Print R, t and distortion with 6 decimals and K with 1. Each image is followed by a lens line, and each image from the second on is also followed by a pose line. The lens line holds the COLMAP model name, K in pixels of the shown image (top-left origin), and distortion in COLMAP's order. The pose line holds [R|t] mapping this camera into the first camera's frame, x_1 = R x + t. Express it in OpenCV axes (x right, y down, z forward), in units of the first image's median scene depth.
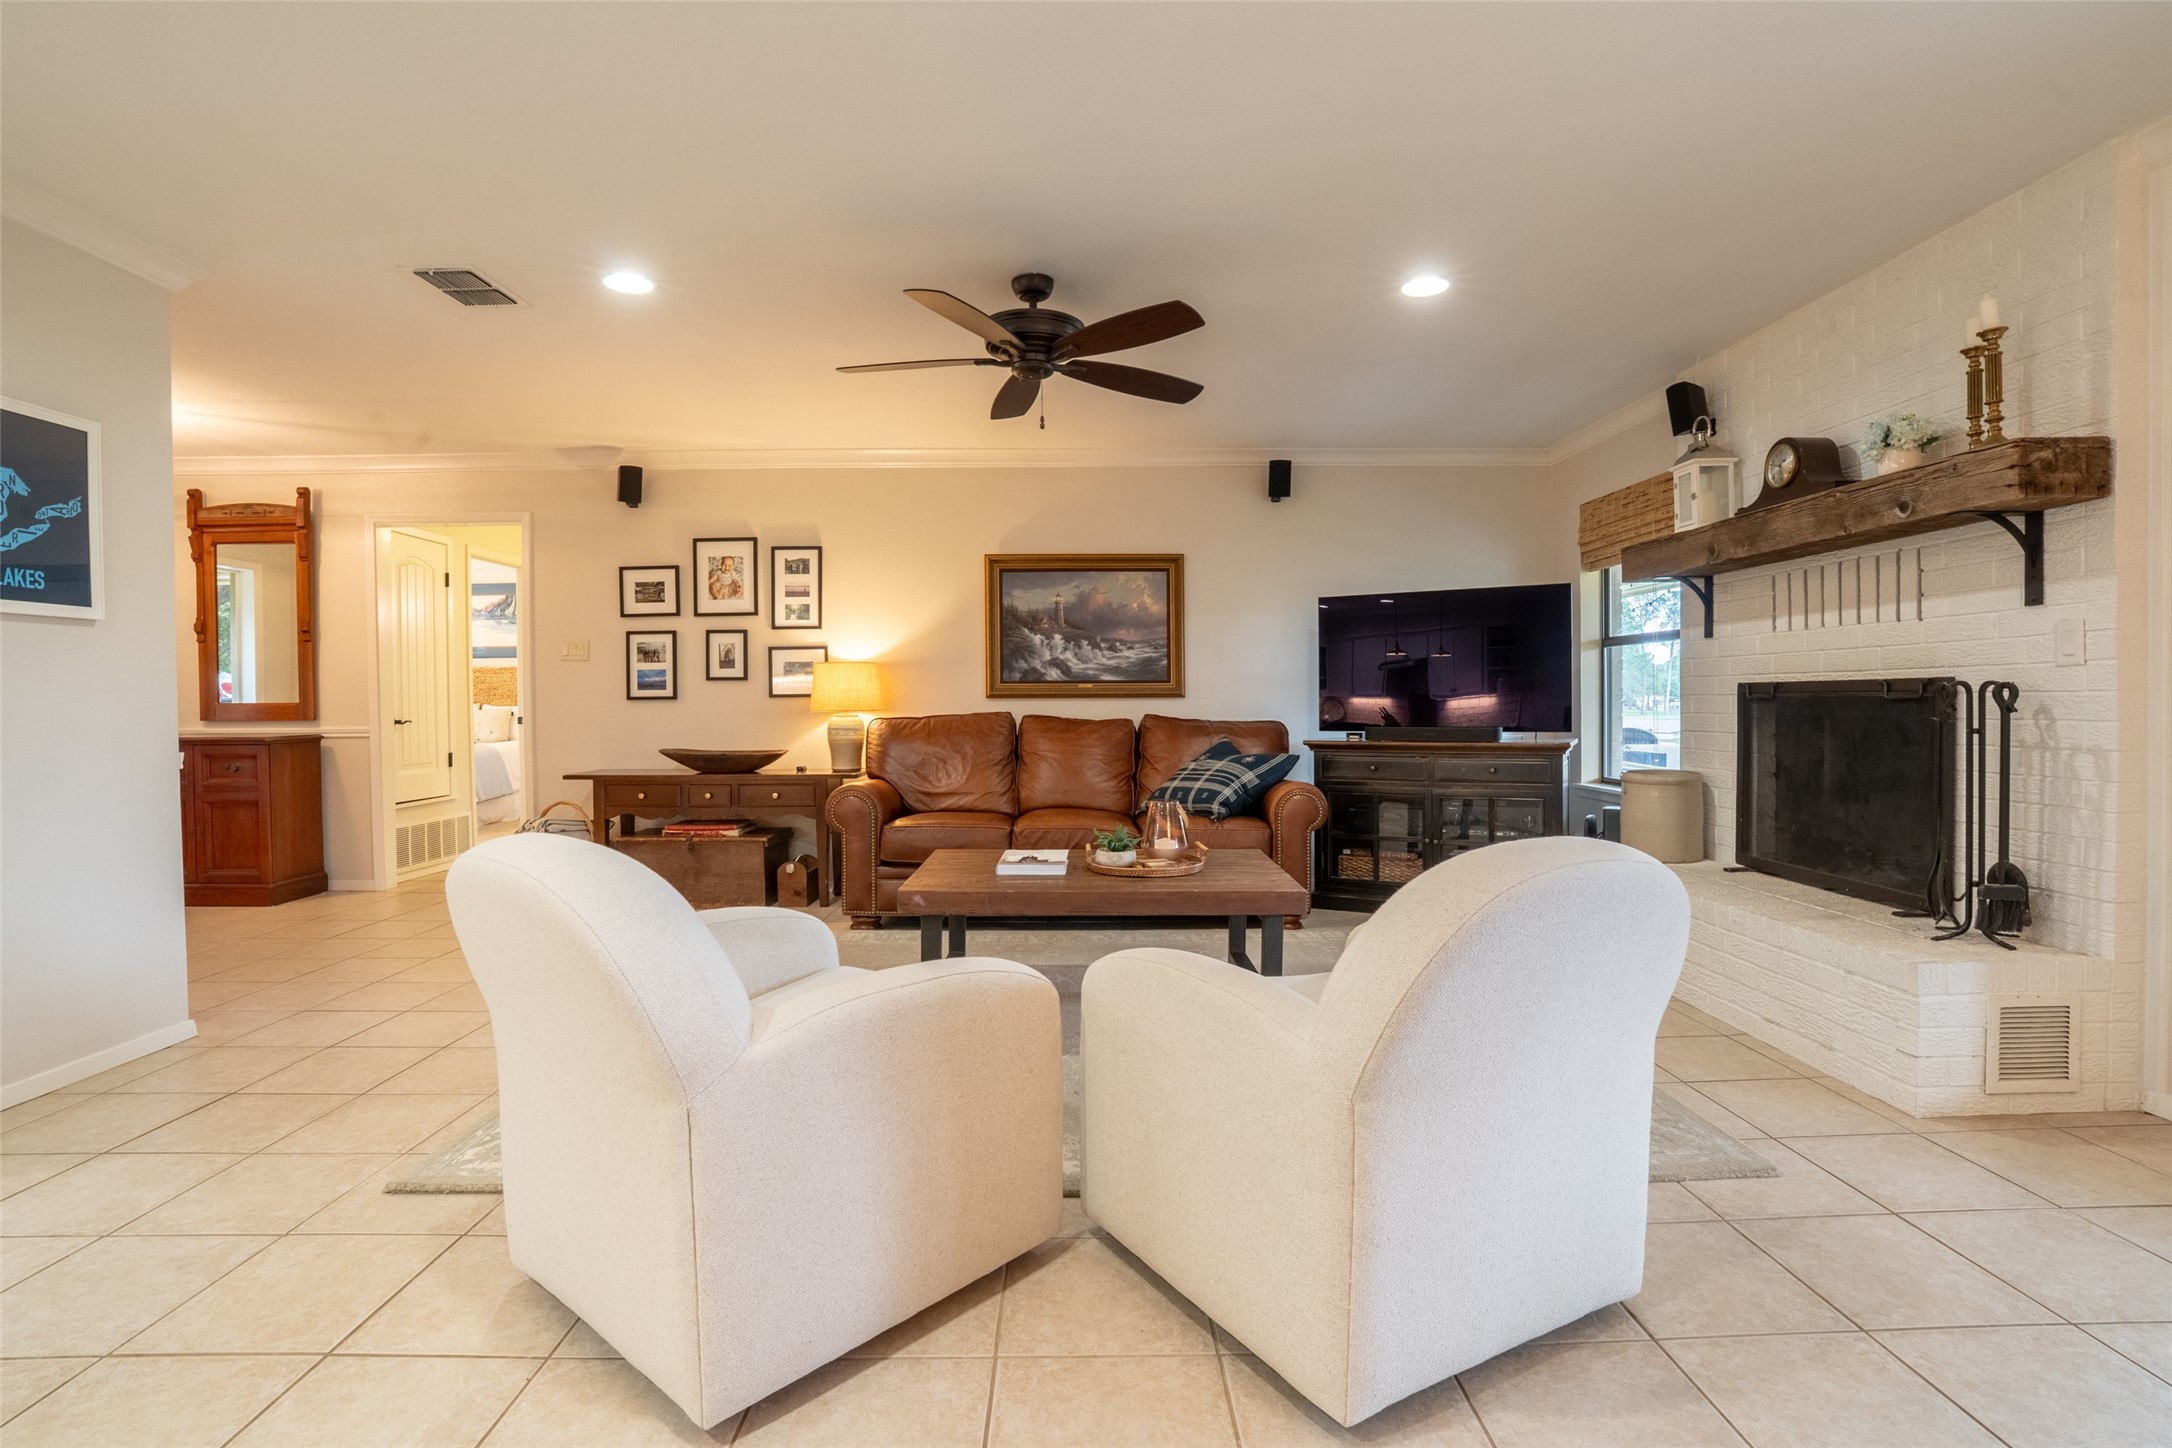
lens RADIAL K [[1009.0, 0, 1085.2], [0, 1009.0, 717.3], [0, 0, 1]] dist [-0.060595, 0.018302]
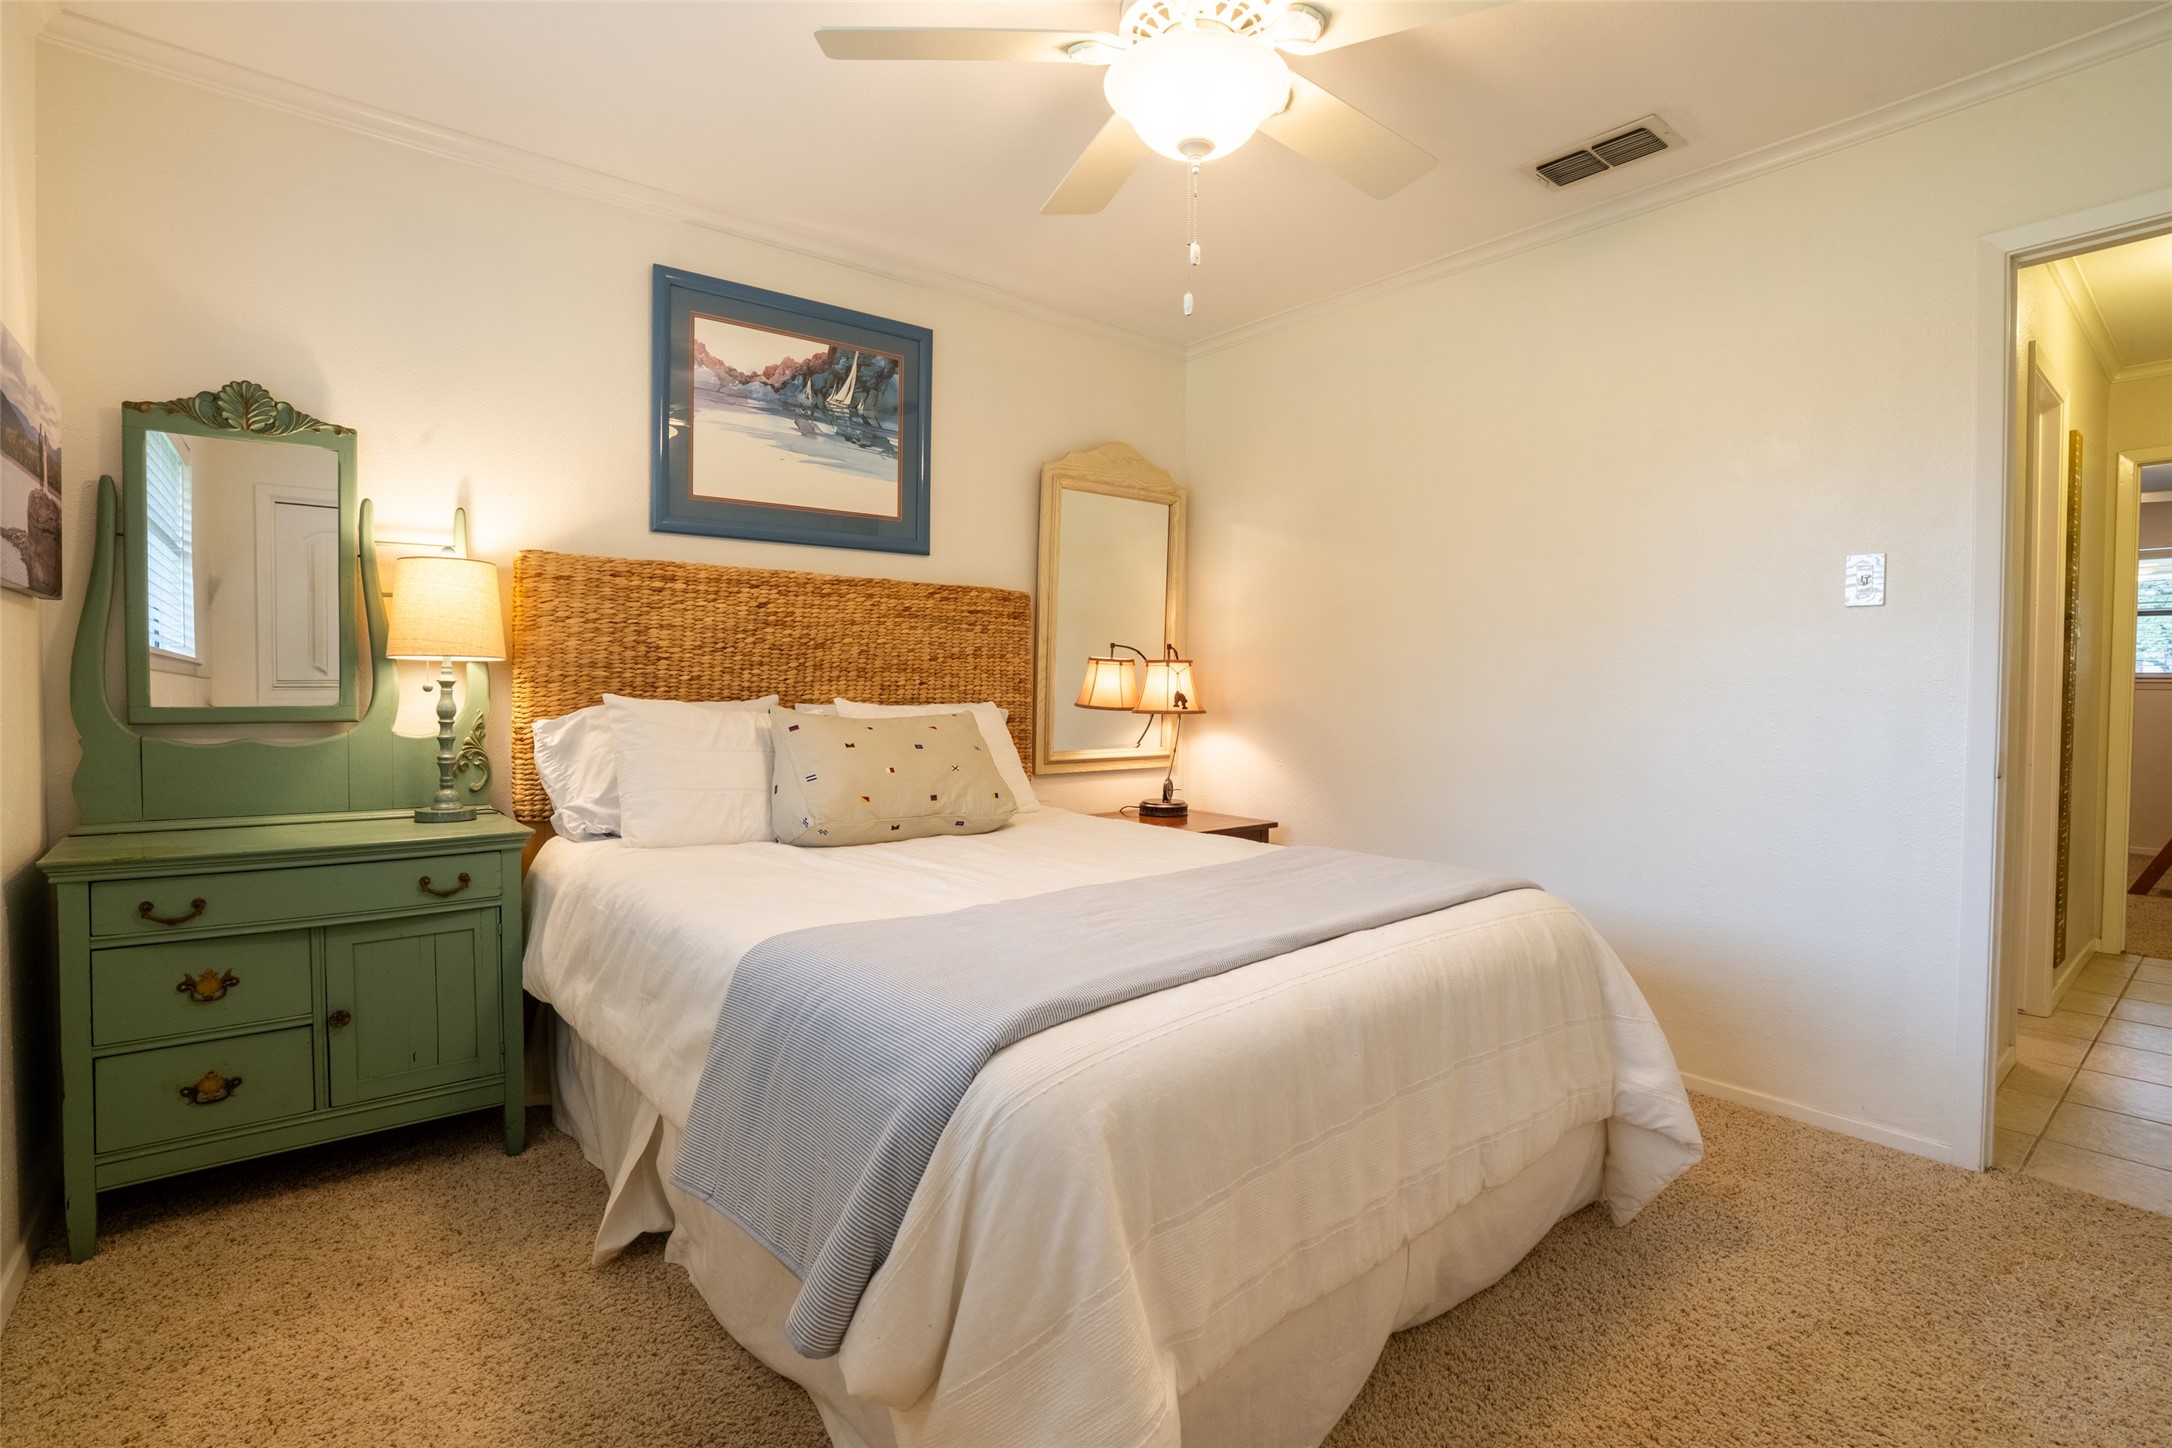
lens RADIAL K [[1009.0, 0, 1087.1], [0, 1009.0, 716.4], [0, 0, 1]] dist [-0.060595, 0.018302]
pose [[0.795356, -0.008678, 0.606081, -0.784200], [0.002208, 0.999932, 0.011420, -0.011514], [-0.606139, -0.007745, 0.795321, 0.773106]]
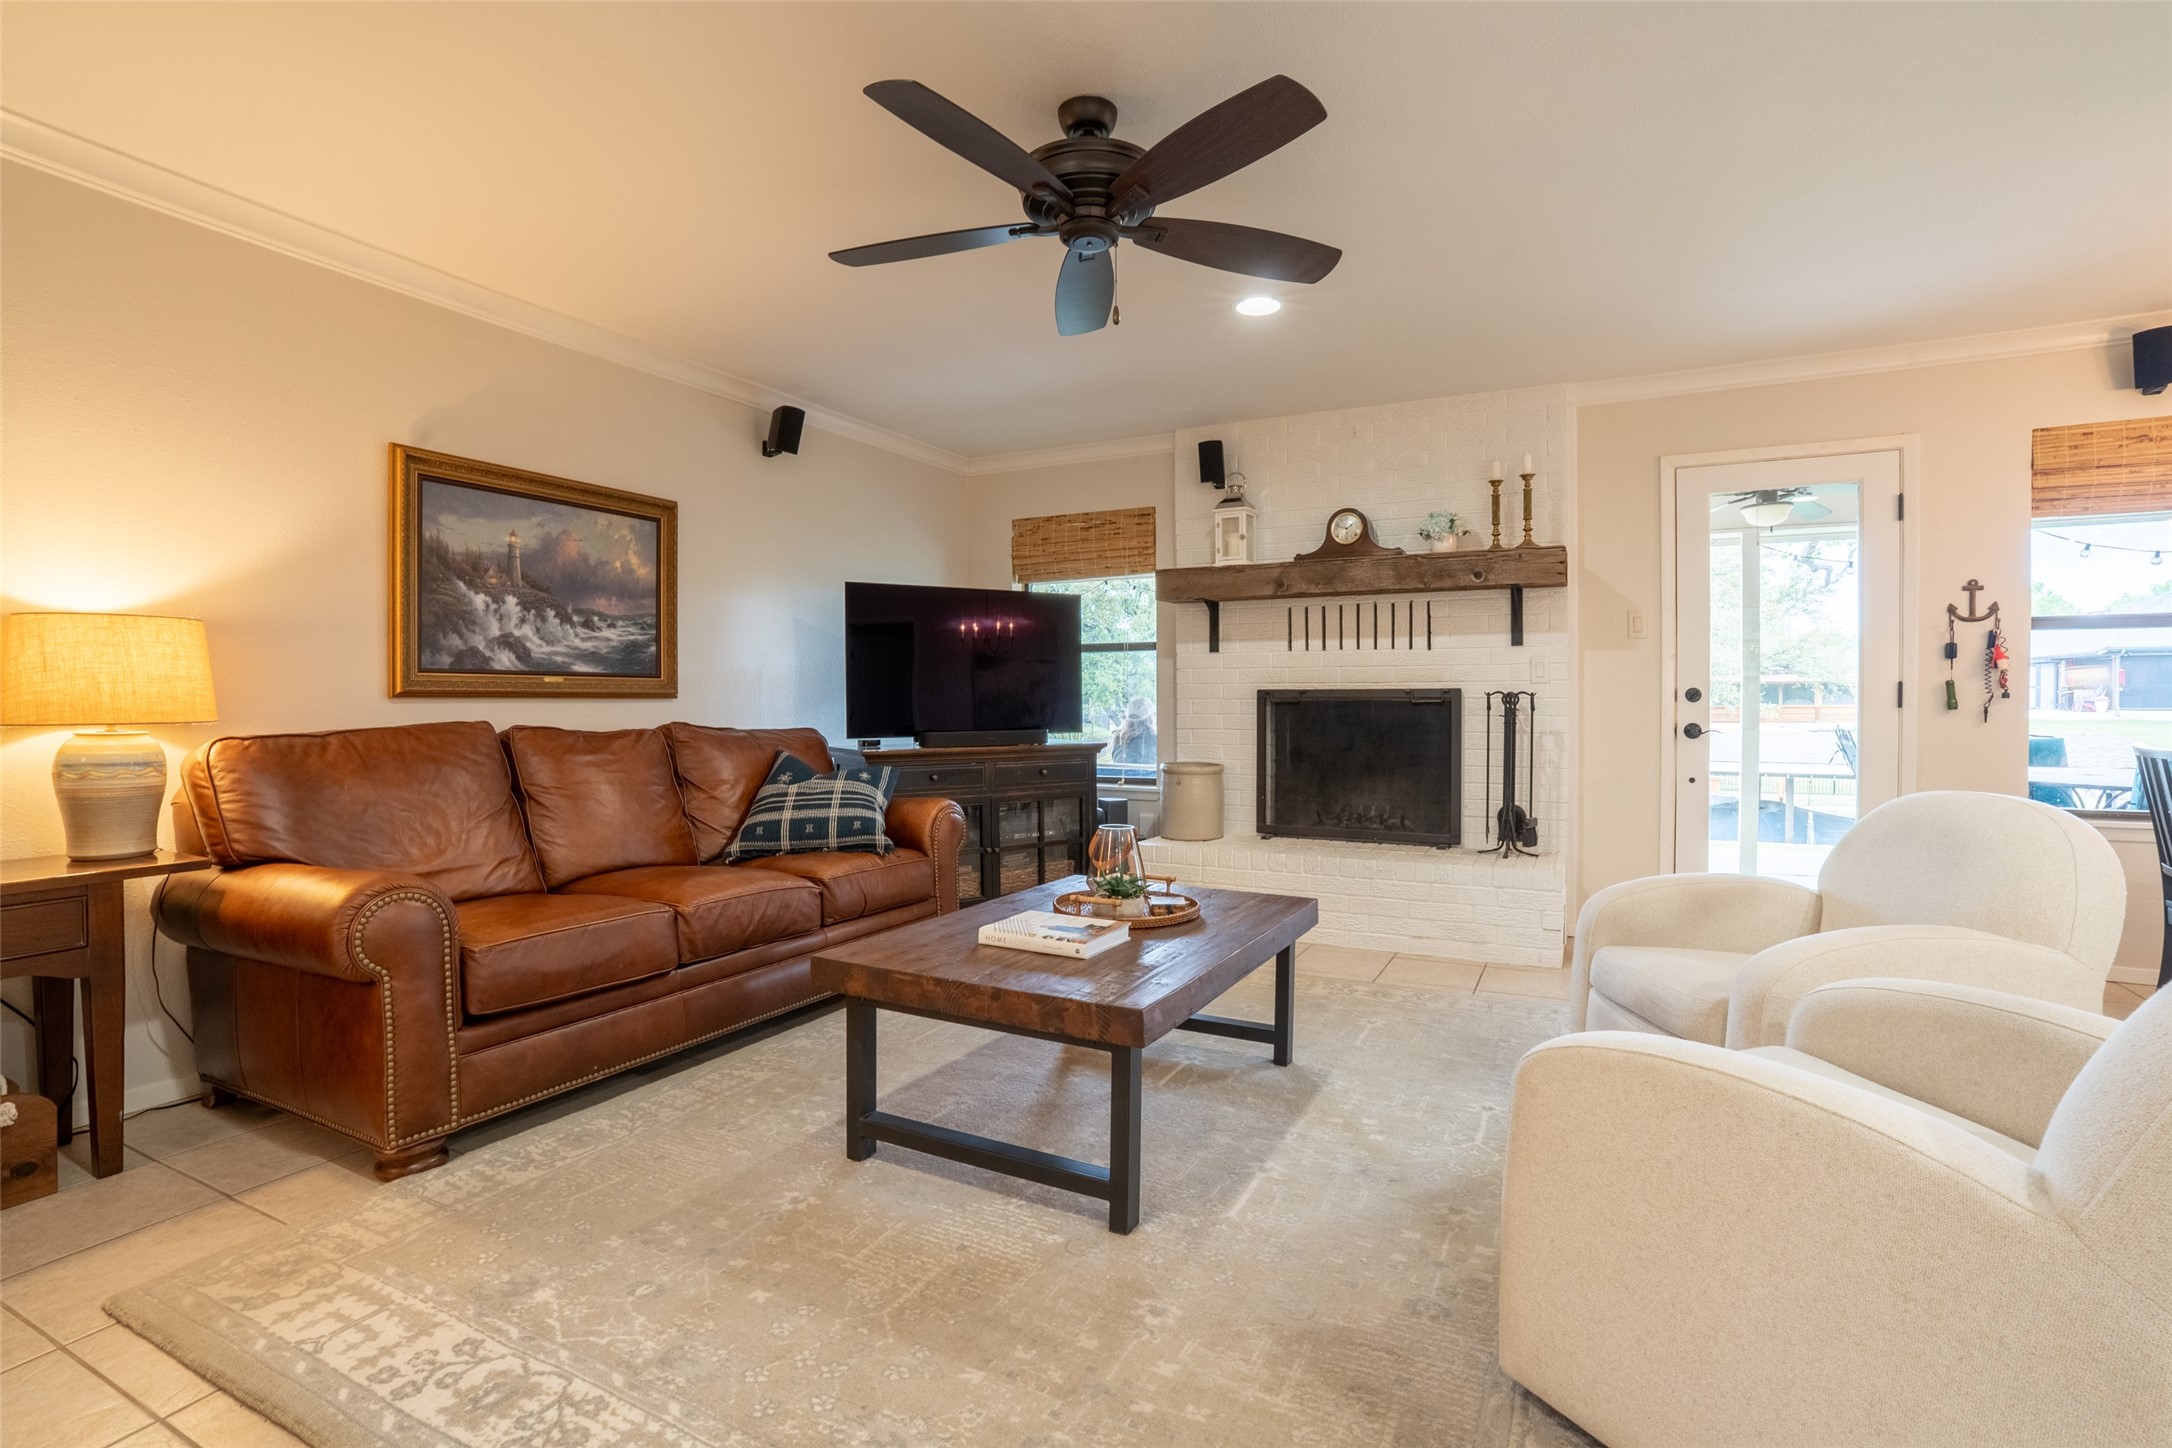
lens RADIAL K [[1009.0, 0, 1099.9], [0, 1009.0, 712.9], [0, 0, 1]] dist [-0.060595, 0.018302]
pose [[0.466927, -0.007495, 0.884264, -0.398515], [0.012972, 0.999915, 0.001626, -0.006373], [-0.884201, 0.010711, 0.466984, 0.394320]]
